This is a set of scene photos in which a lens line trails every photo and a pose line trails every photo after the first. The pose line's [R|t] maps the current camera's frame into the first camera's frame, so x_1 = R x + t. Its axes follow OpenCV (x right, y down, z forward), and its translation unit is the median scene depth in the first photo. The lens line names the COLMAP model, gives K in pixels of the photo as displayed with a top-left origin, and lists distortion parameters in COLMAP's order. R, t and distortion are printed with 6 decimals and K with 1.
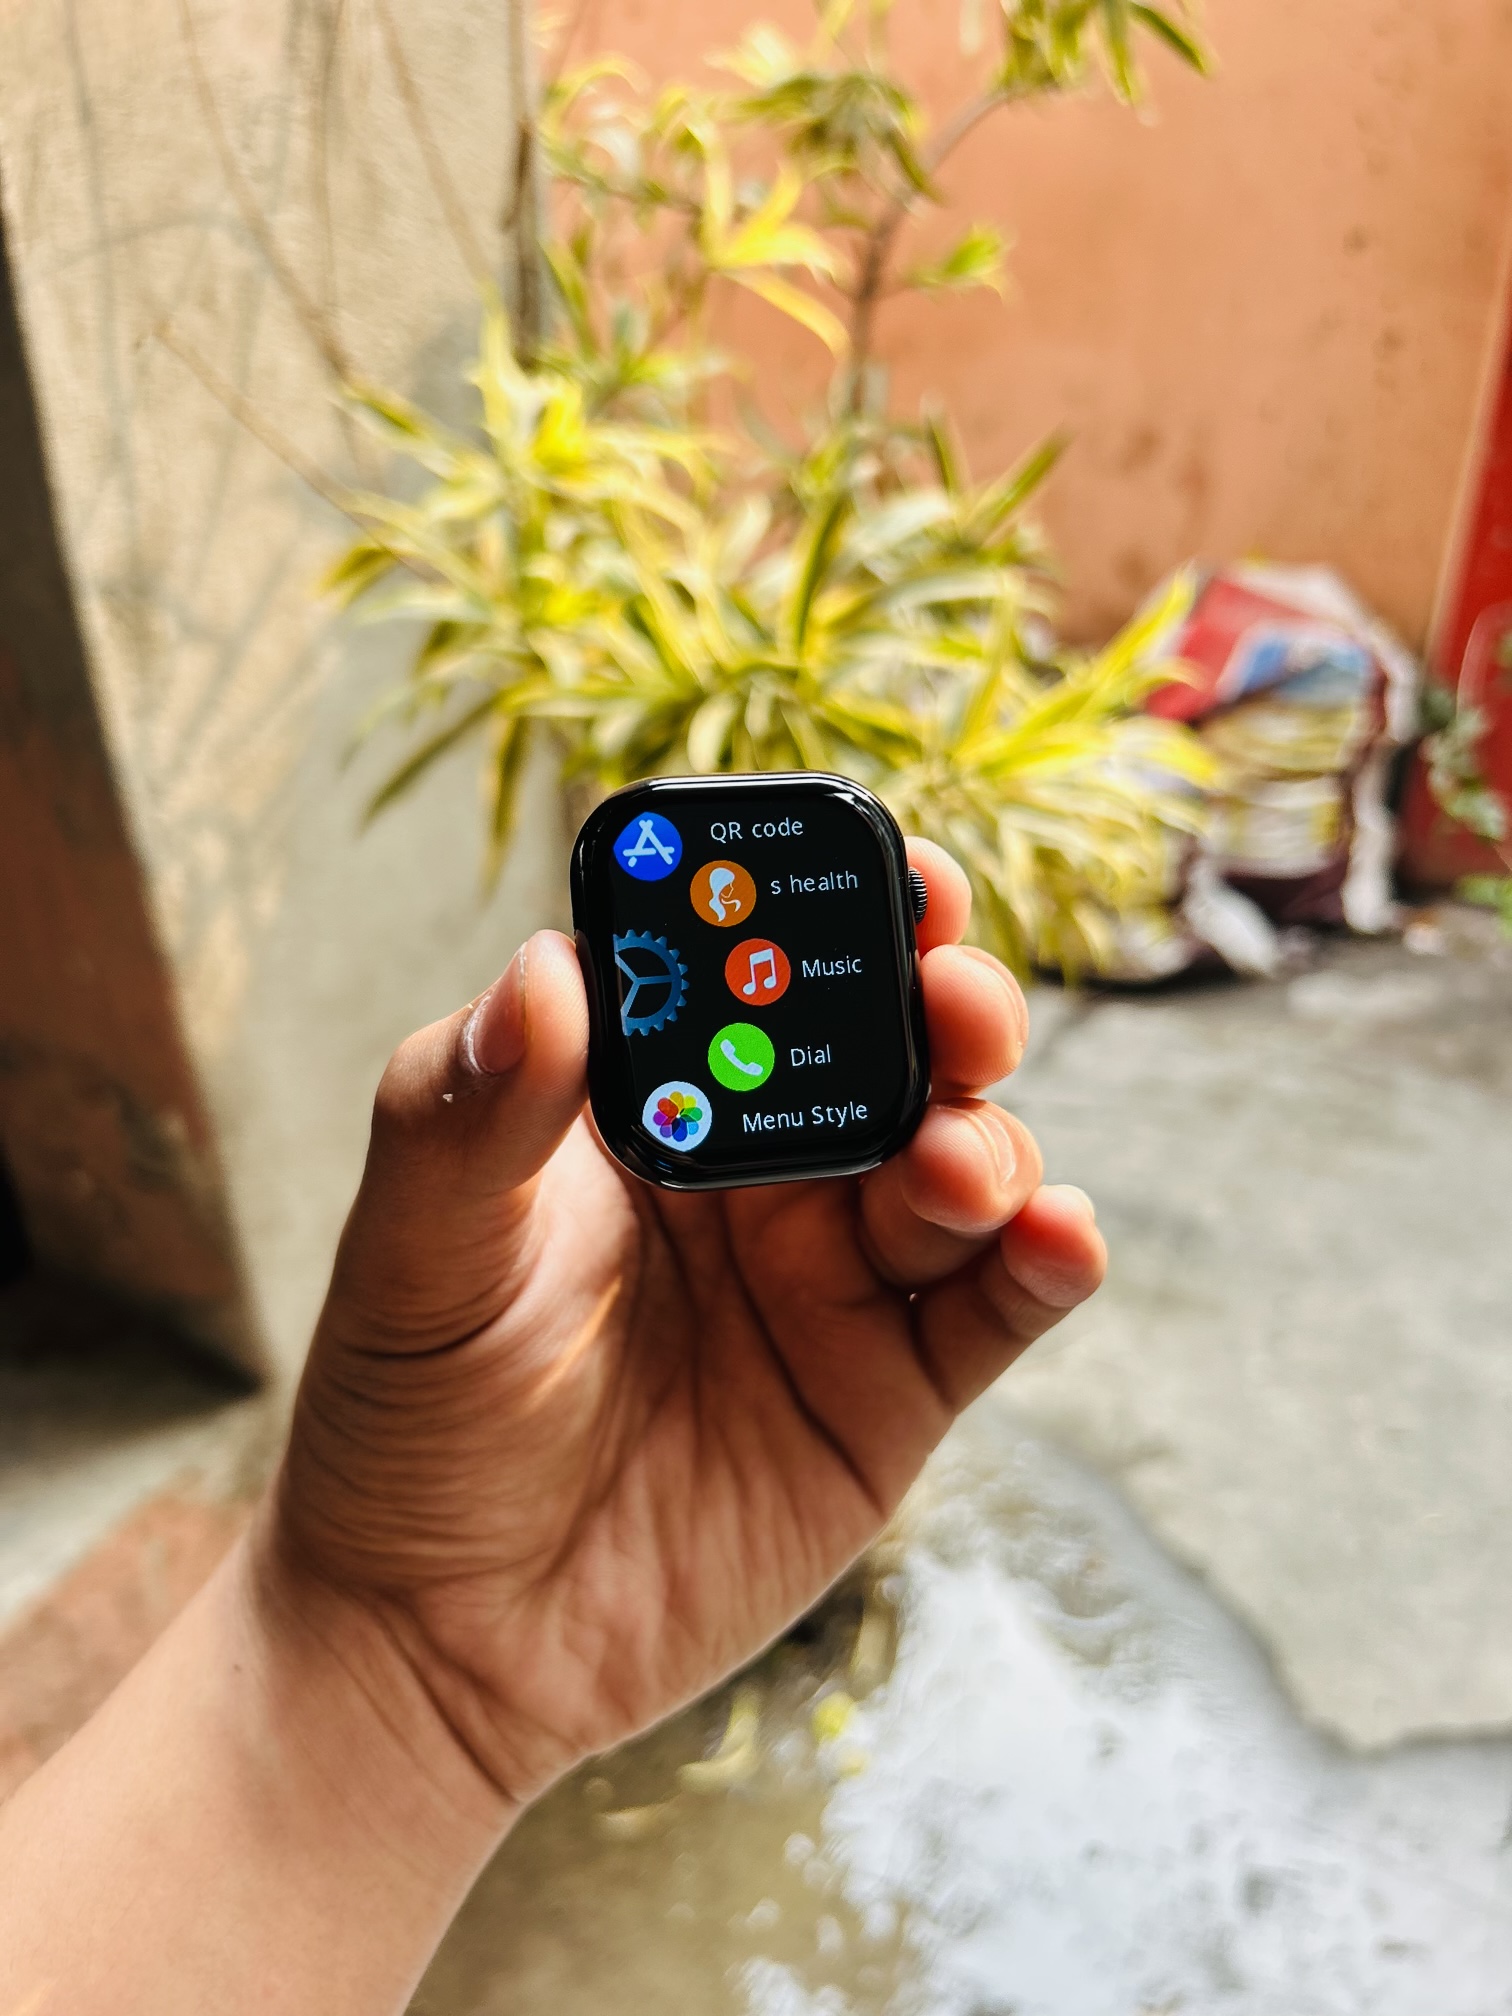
lens RADIAL K [[1551.5, 0, 758.0], [0, 1551.5, 1019.0], [0, 0, 1]] dist [-0.008132, -0.022342]
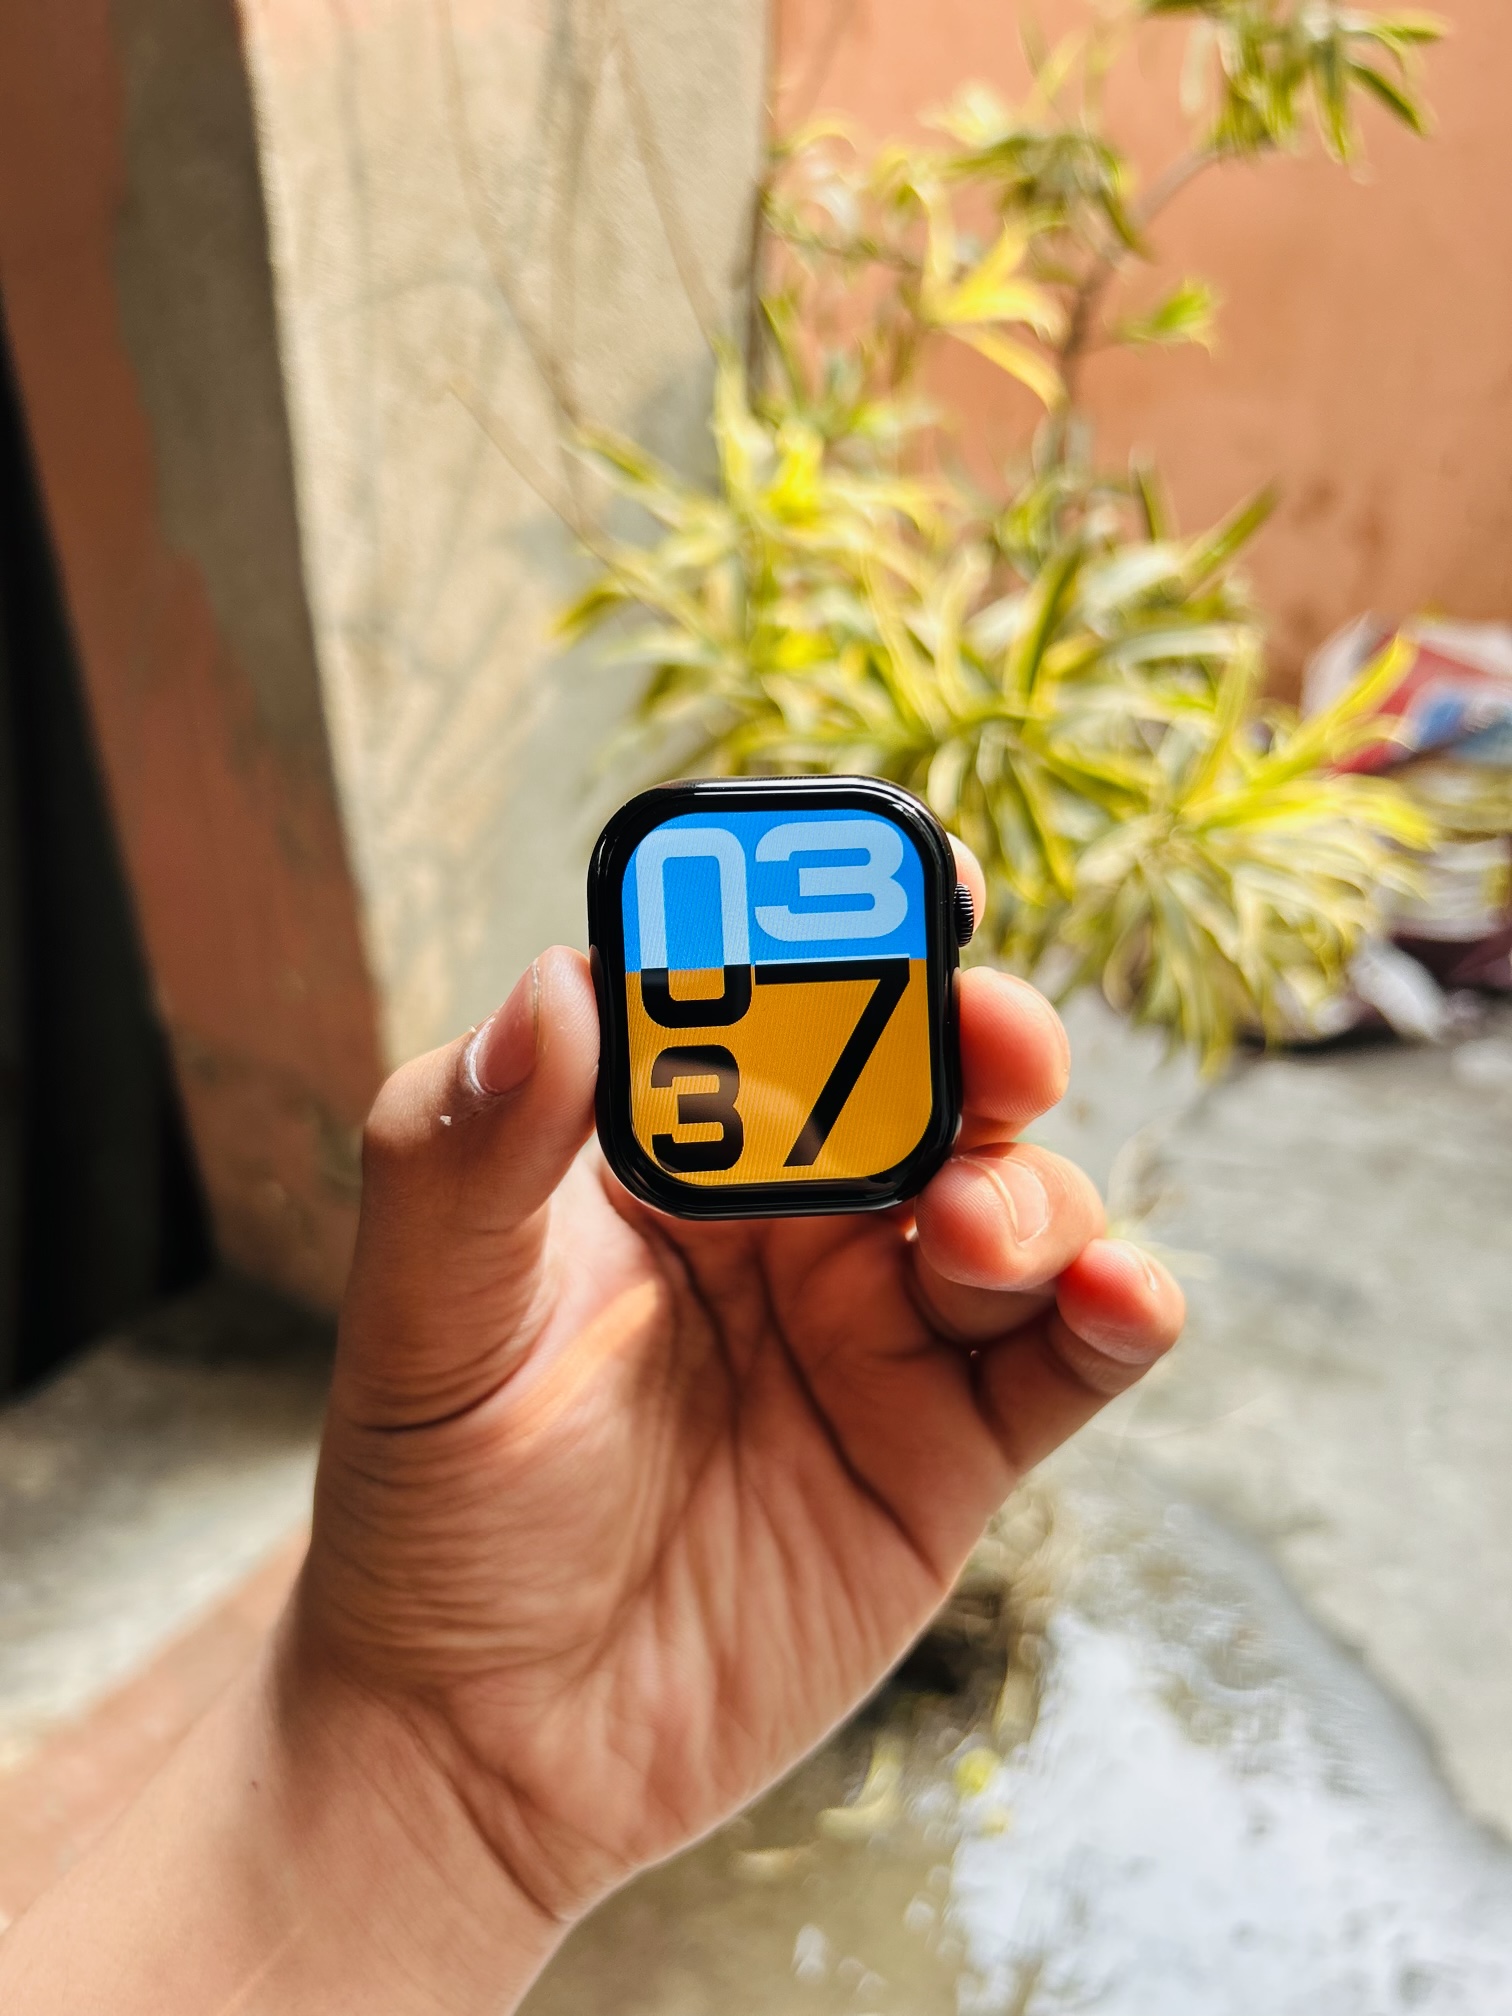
lens RADIAL K [[1551.5, 0, 756.0], [0, 1551.5, 1019.4], [0, 0, 1]] dist [-0.008132, -0.022342]
pose [[0.996077, 0.040039, -0.078916, -0.037780], [-0.042018, 0.998839, -0.023578, 0.000282], [0.077880, 0.026801, 0.996602, -0.008447]]
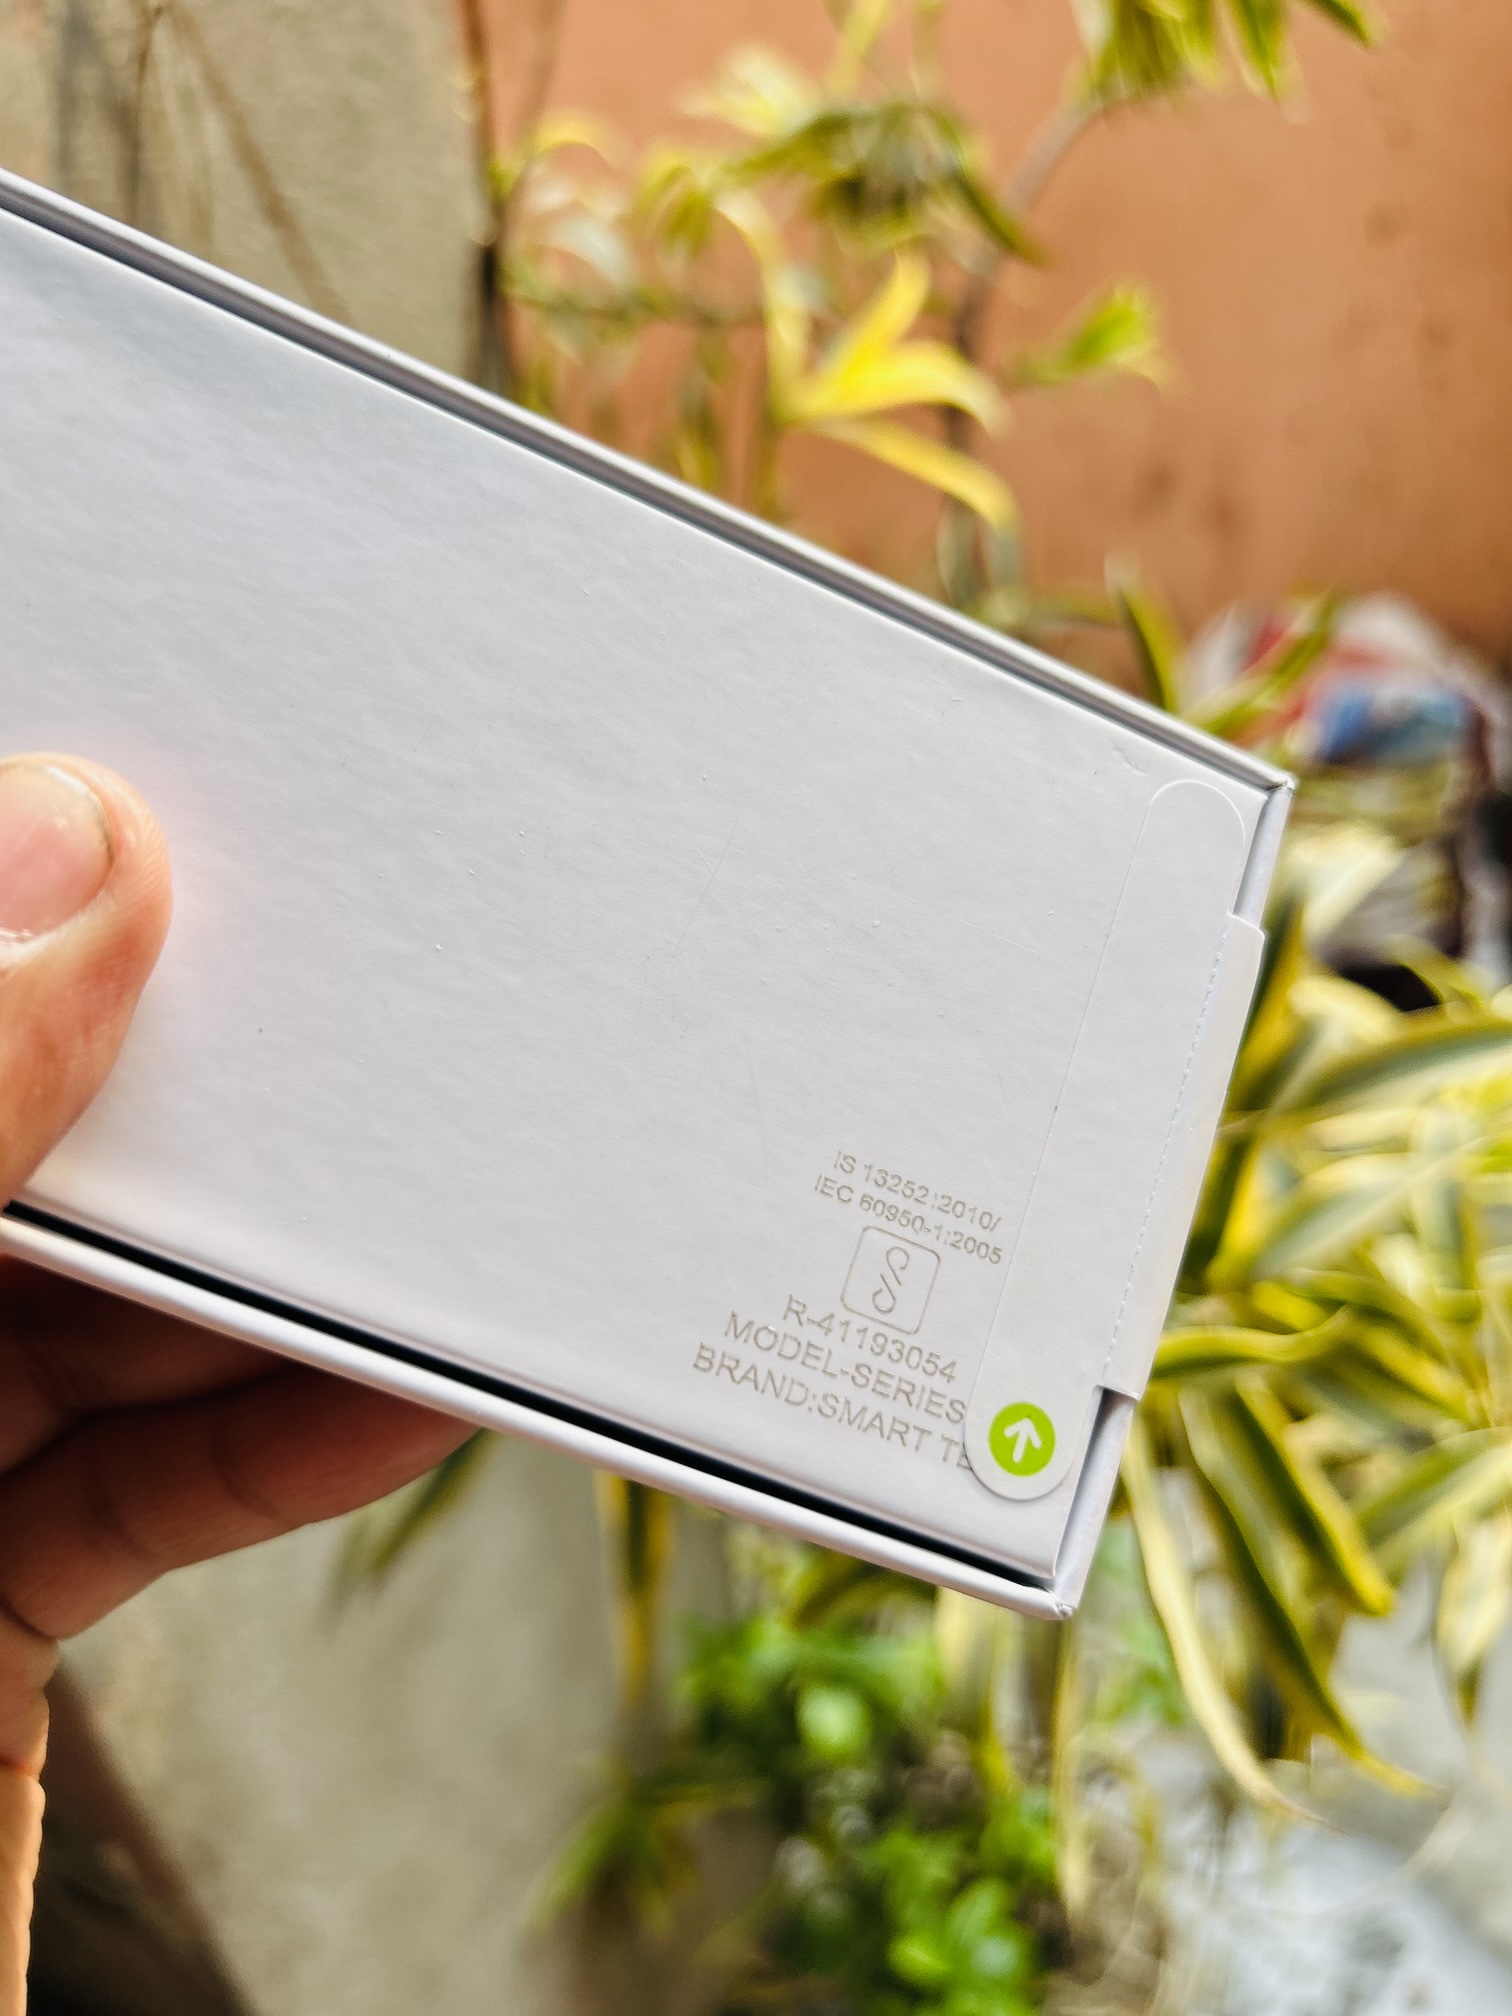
lens RADIAL K [[1551.5, 0, 737.4], [0, 1551.5, 991.1], [0, 0, 1]] dist [-0.008132, -0.022342]
pose [[0.990855, -0.133709, 0.018103, -0.076651], [0.134263, 0.990365, -0.033919, -0.194328], [-0.013393, 0.036040, 0.999261, 0.308041]]
